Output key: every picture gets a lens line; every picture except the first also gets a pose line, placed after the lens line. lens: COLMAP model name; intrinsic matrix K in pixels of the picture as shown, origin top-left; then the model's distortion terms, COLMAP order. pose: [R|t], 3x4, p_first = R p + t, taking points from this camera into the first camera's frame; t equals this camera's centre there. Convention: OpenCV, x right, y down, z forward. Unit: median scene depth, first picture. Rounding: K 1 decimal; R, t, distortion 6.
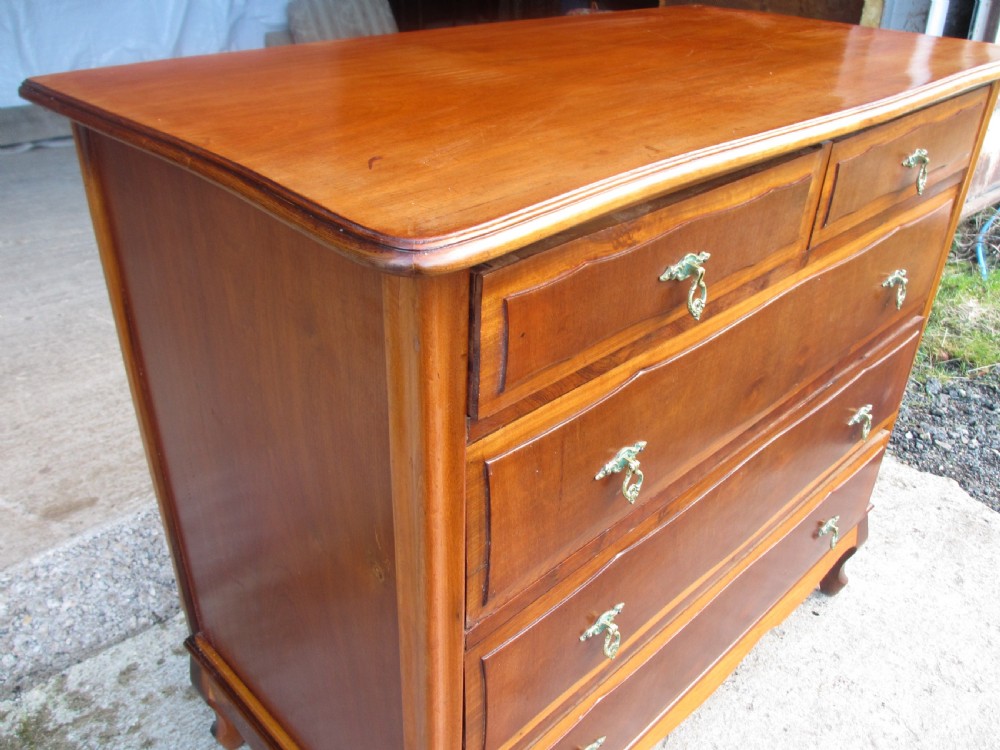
lens RADIAL K [[840.4, 0, 500.0], [0, 840.4, 375.0], [0, 0, 1]] dist [-0.056192, -0.000883]
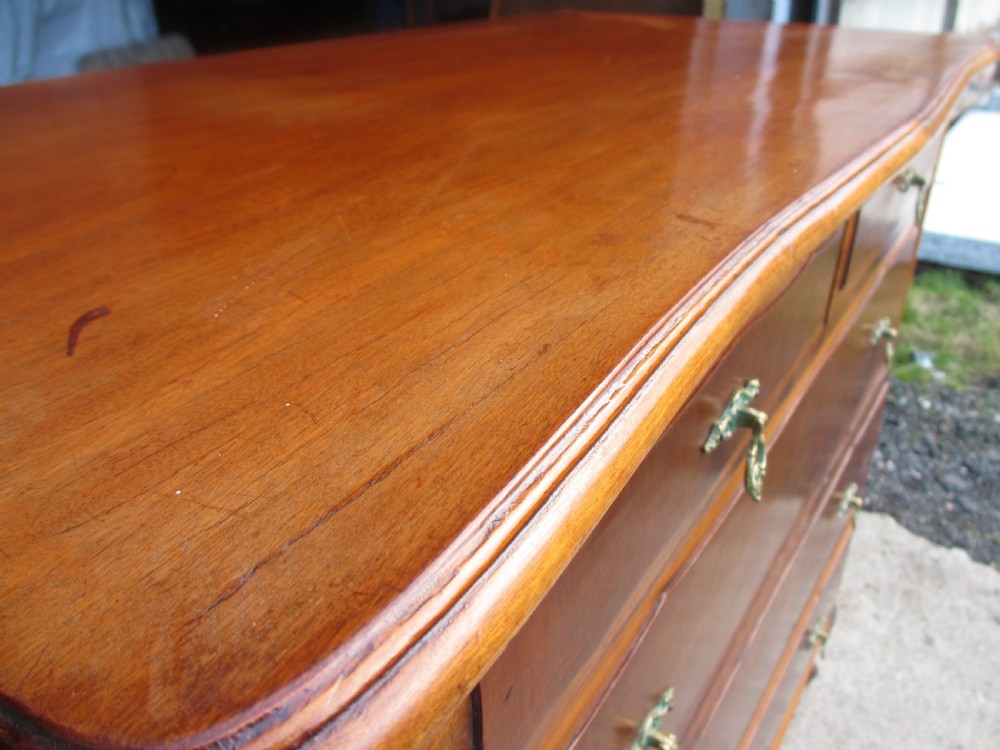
lens RADIAL K [[840.4, 0, 500.0], [0, 840.4, 375.0], [0, 0, 1]] dist [-0.056192, -0.000883]
pose [[0.977239, -0.122457, 0.173230, -0.027250], [0.129622, 0.991090, -0.030630, -0.178116], [-0.167935, 0.052388, 0.984405, 0.532099]]
